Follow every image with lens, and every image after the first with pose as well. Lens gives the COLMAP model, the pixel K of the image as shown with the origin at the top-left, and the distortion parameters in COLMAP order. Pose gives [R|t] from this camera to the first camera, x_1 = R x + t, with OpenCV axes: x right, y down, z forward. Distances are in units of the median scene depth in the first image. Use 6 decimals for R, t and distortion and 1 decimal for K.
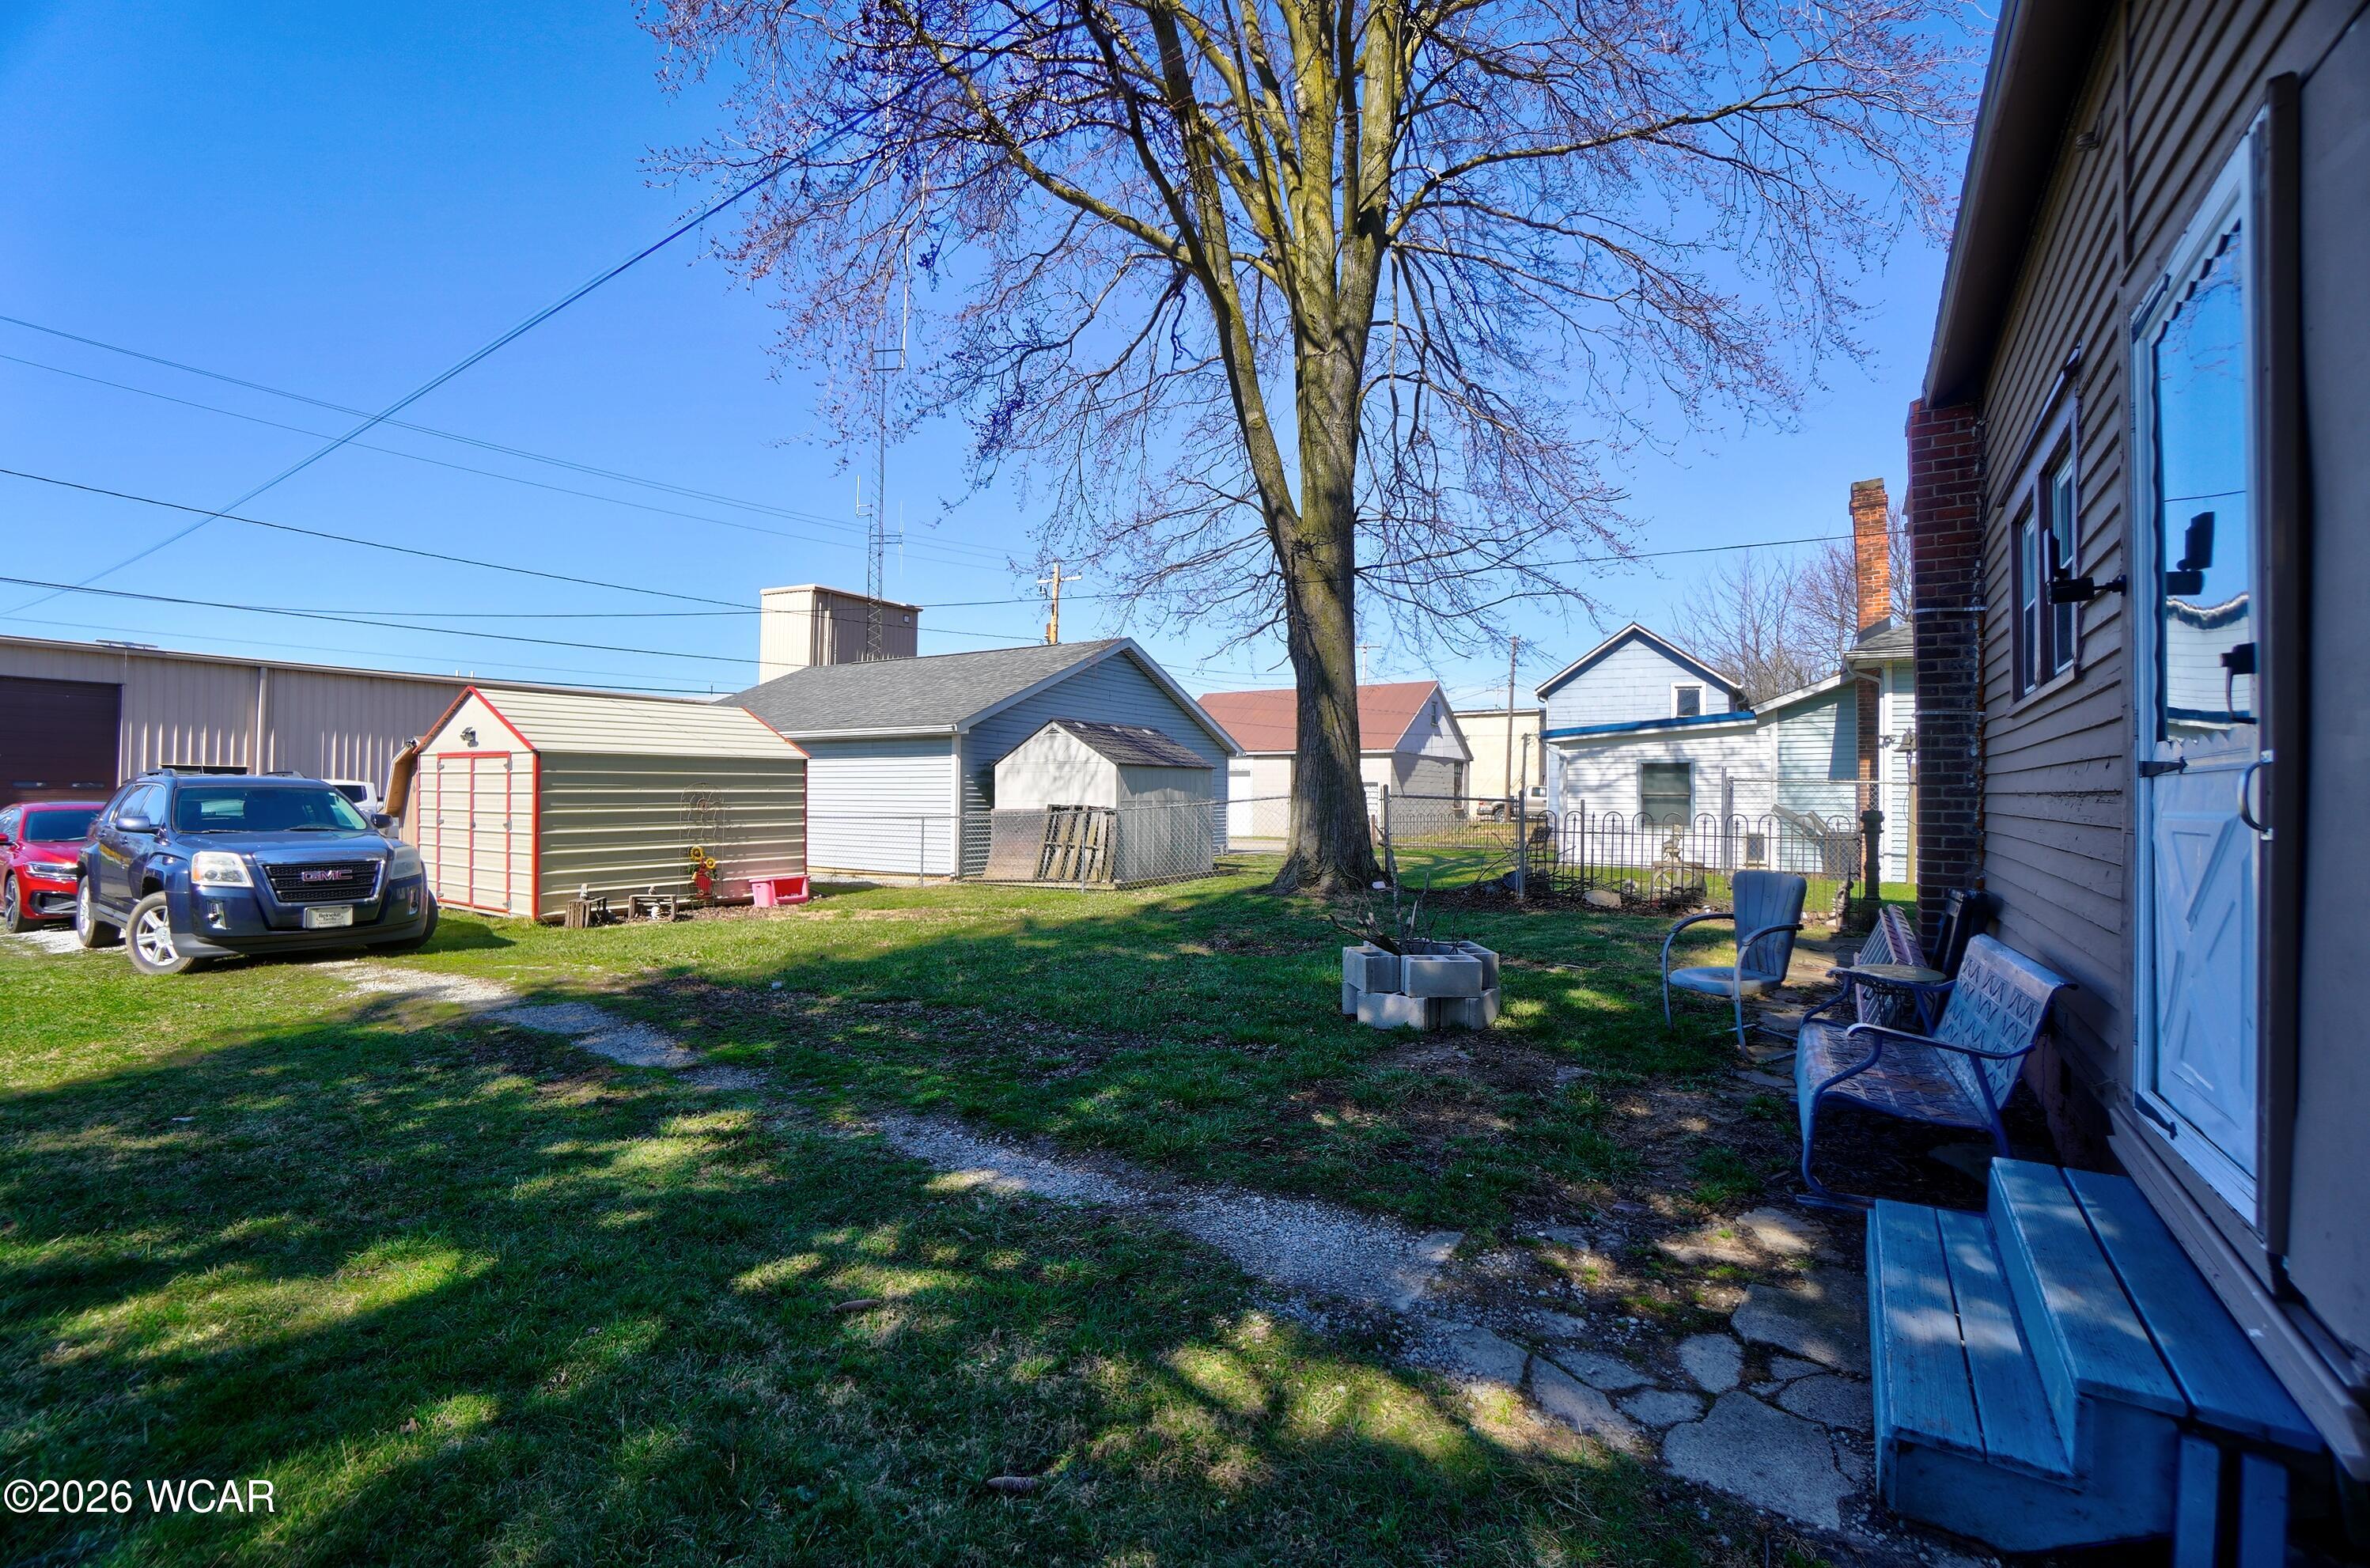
lens RADIAL K [[1050.1, 0, 1171.4], [0, 1050.1, 783.0], [0, 0, 1]] dist [-0.068908, 0.026370]
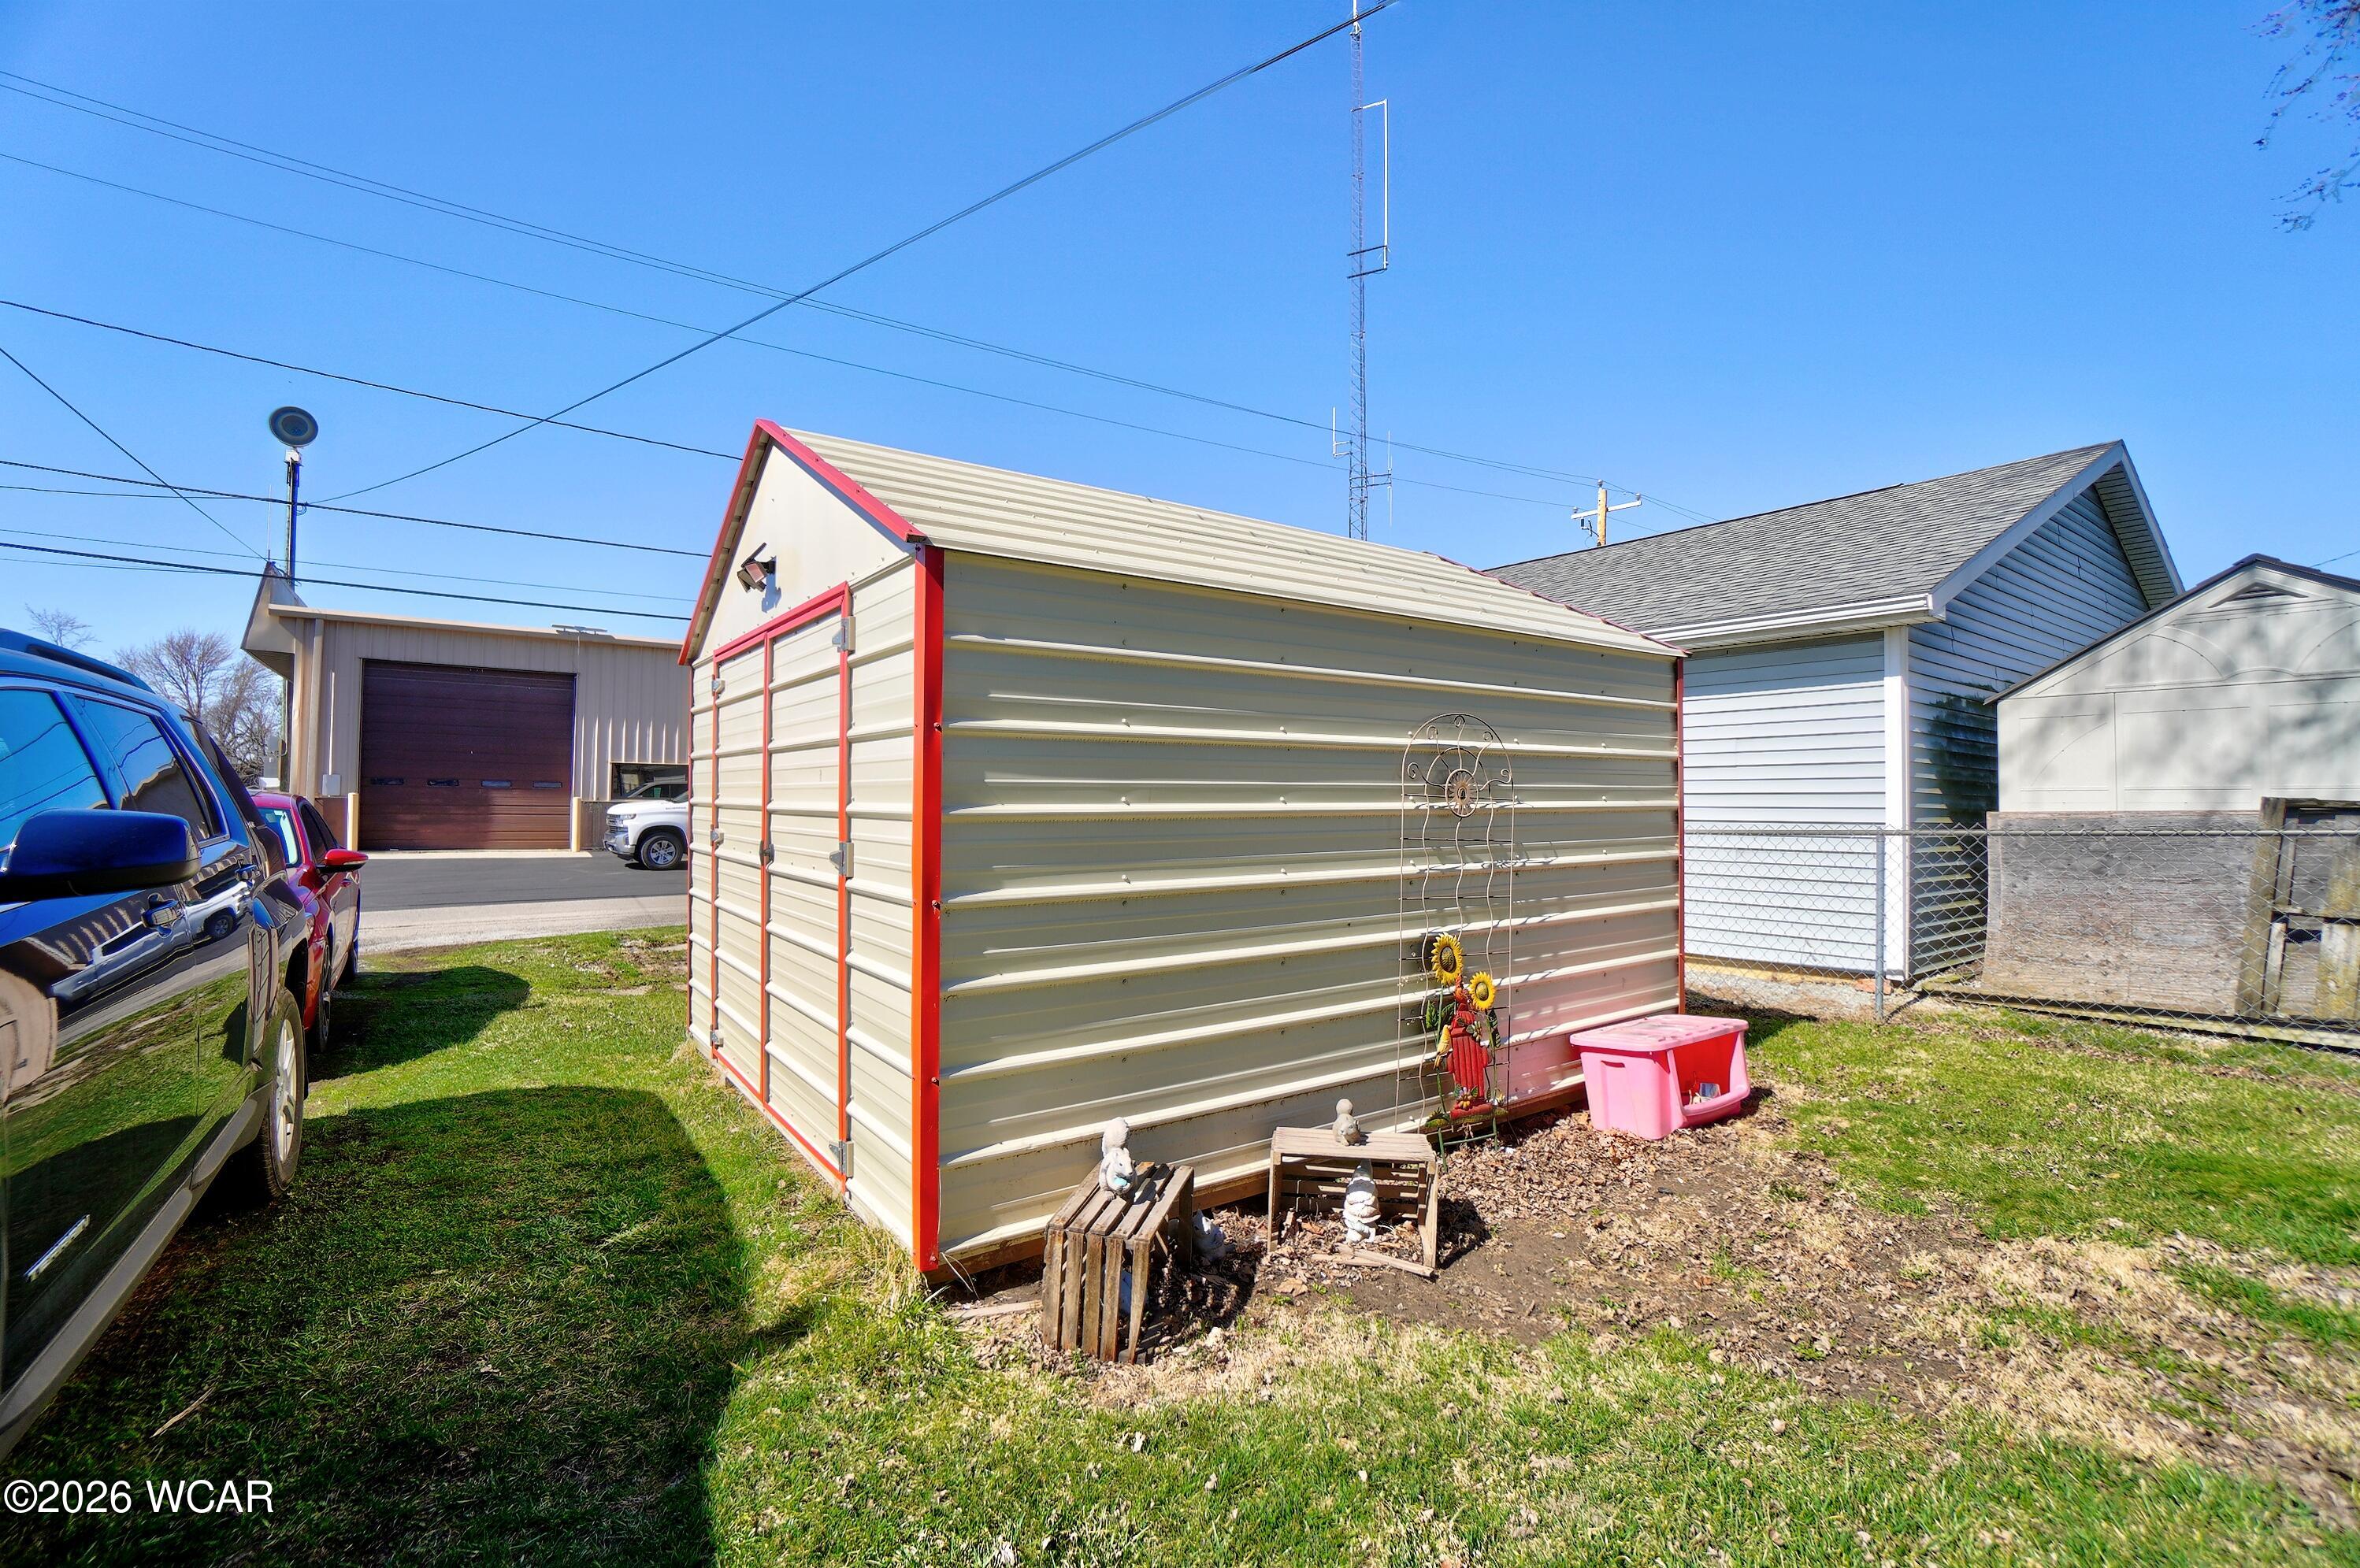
lens RADIAL K [[1058.0, 0, 1180.0], [0, 1058.0, 784.0], [0, 0, 1]] dist [-0.065659, 0.025066]
pose [[0.929790, -0.007027, -0.368023, -0.331129], [0.004738, 0.999963, -0.007125, 0.016899], [0.368059, 0.004881, 0.929790, 0.554327]]
